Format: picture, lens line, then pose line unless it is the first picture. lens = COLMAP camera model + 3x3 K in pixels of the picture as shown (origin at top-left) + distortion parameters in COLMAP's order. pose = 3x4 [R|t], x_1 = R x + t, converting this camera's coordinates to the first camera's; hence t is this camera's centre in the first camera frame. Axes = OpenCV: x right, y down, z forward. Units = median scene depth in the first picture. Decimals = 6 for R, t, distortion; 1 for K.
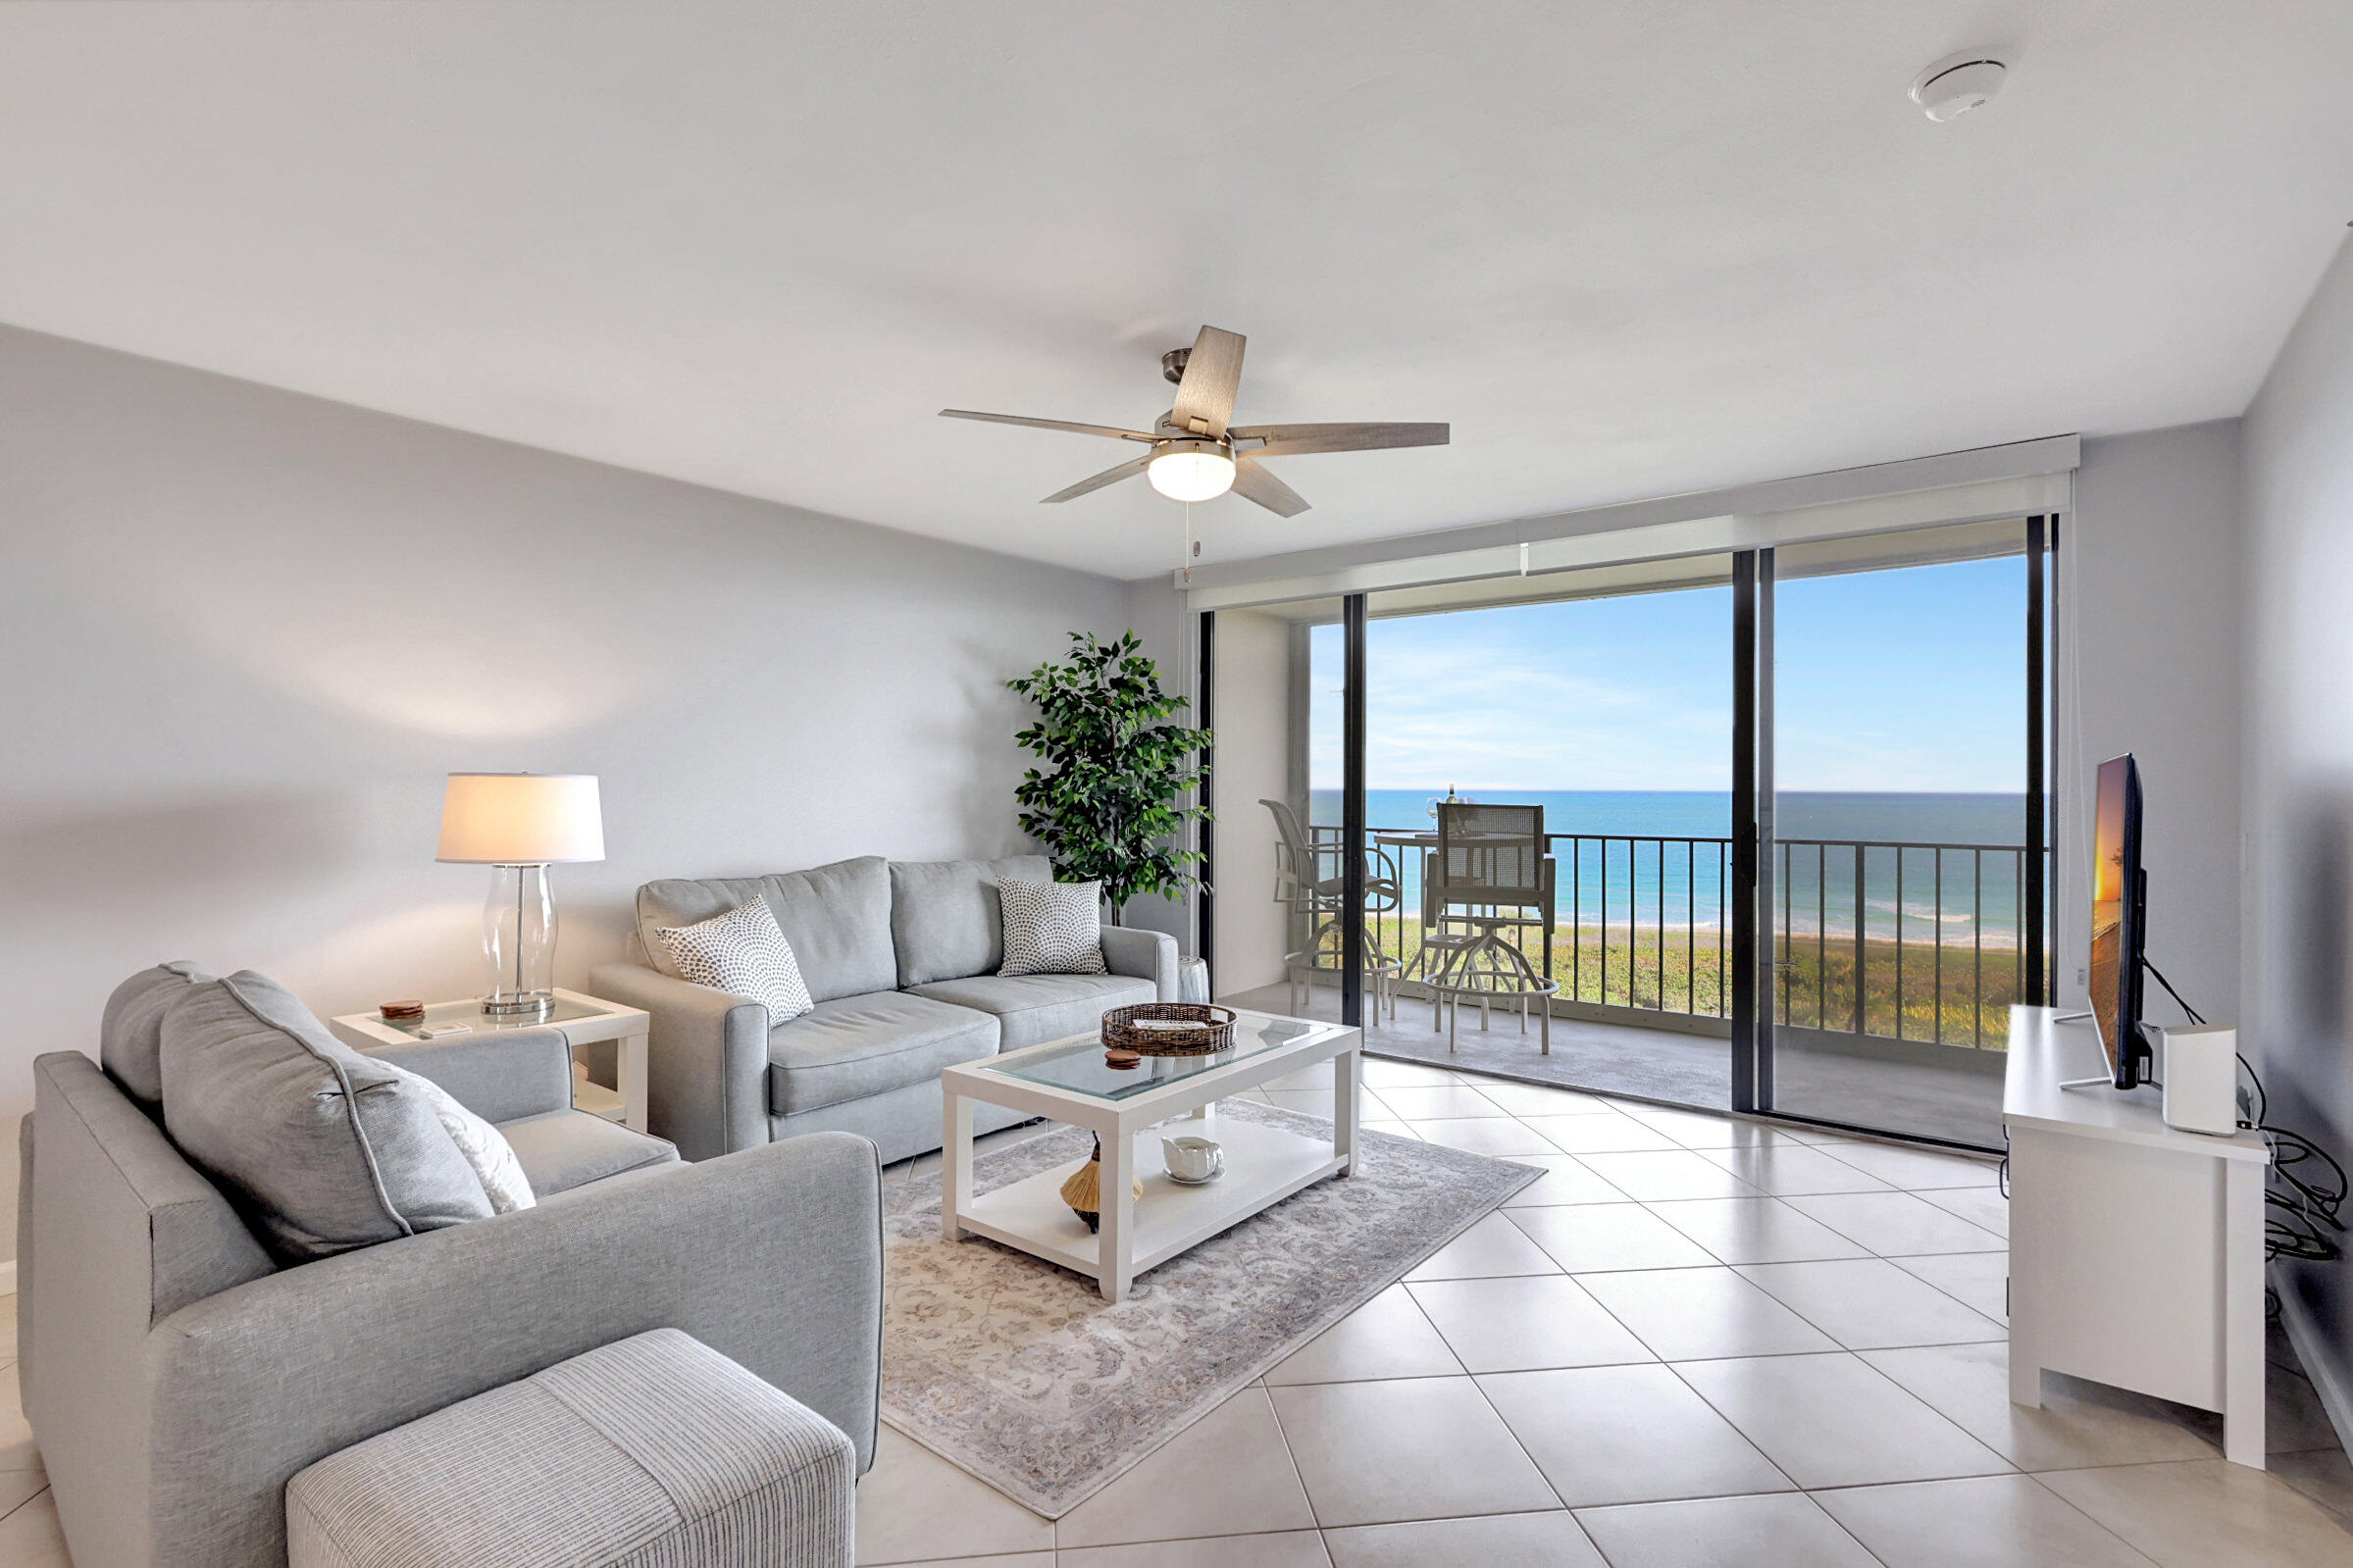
lens RADIAL K [[1106.0, 0, 1183.7], [0, 1106.0, 789.5], [0, 0, 1]] dist [-0.002485, 0.000948]
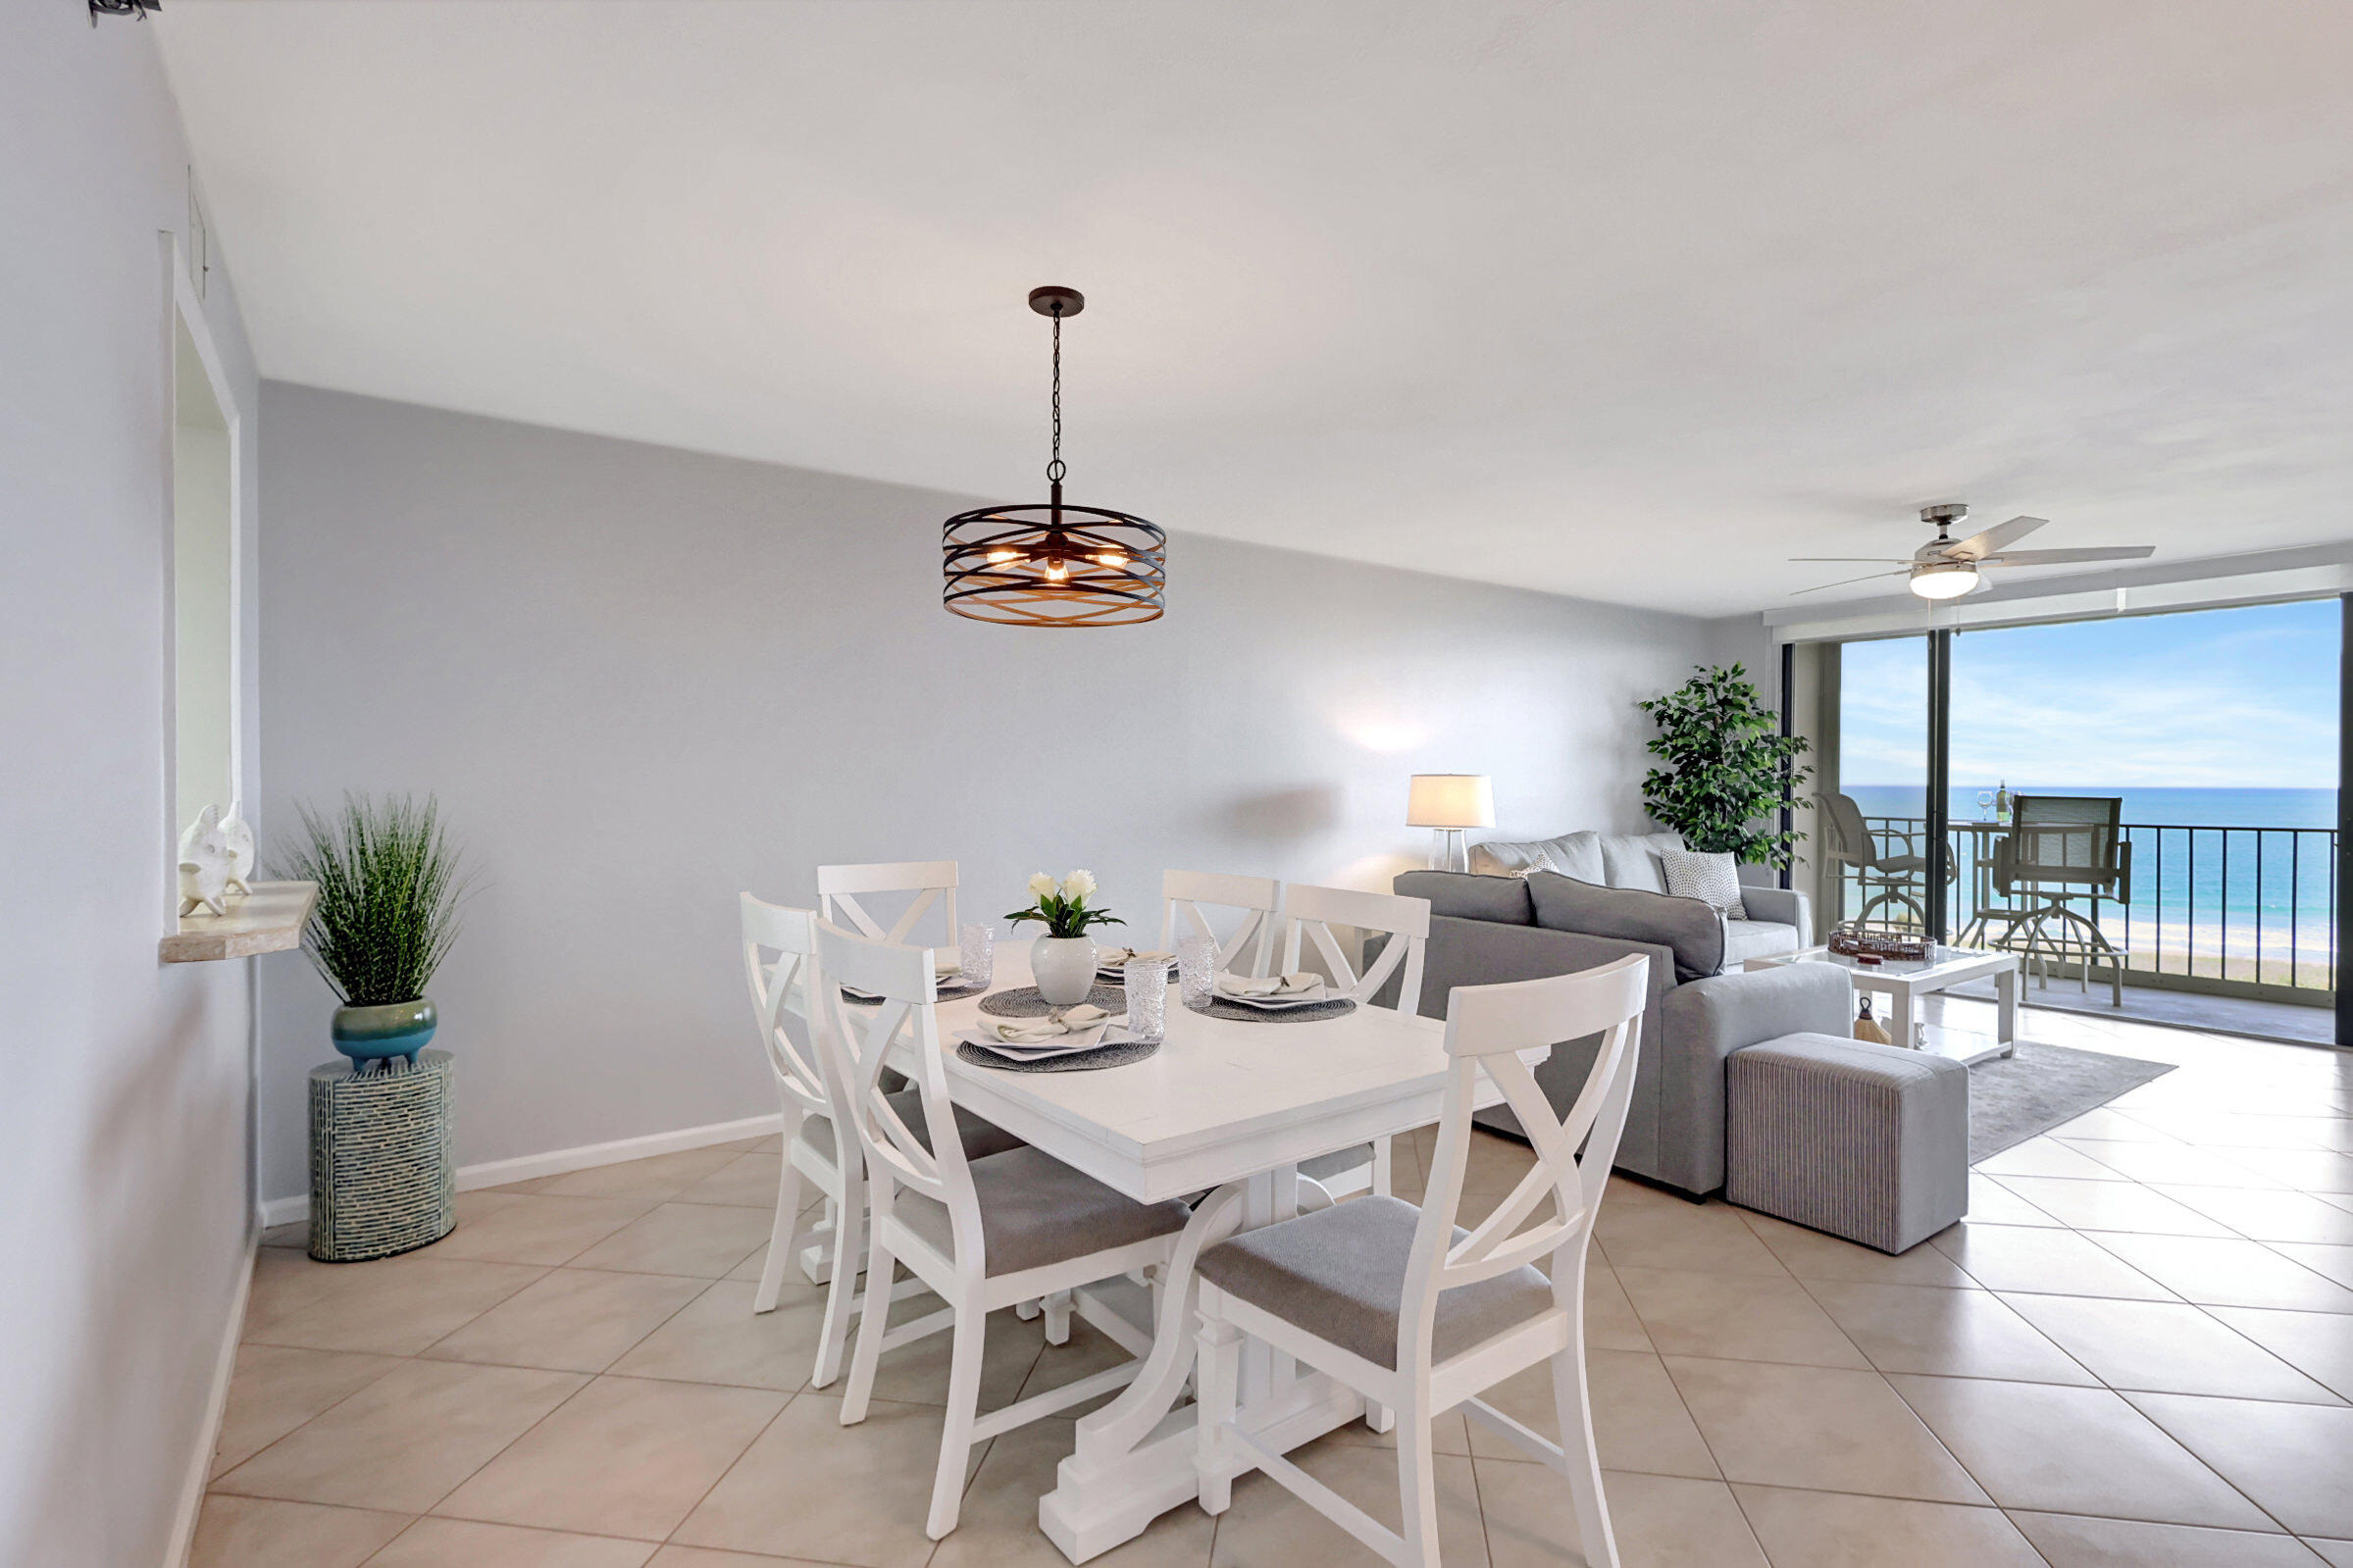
lens RADIAL K [[1081.3, 0, 1171.5], [0, 1081.3, 830.7], [0, 0, 1]] dist [0.001246, 0.000953]
pose [[0.957578, 0.018078, -0.287606, -0.317026], [-0.003181, 0.998633, 0.052179, -0.010228], [0.288156, -0.049051, 0.956326, -0.413848]]
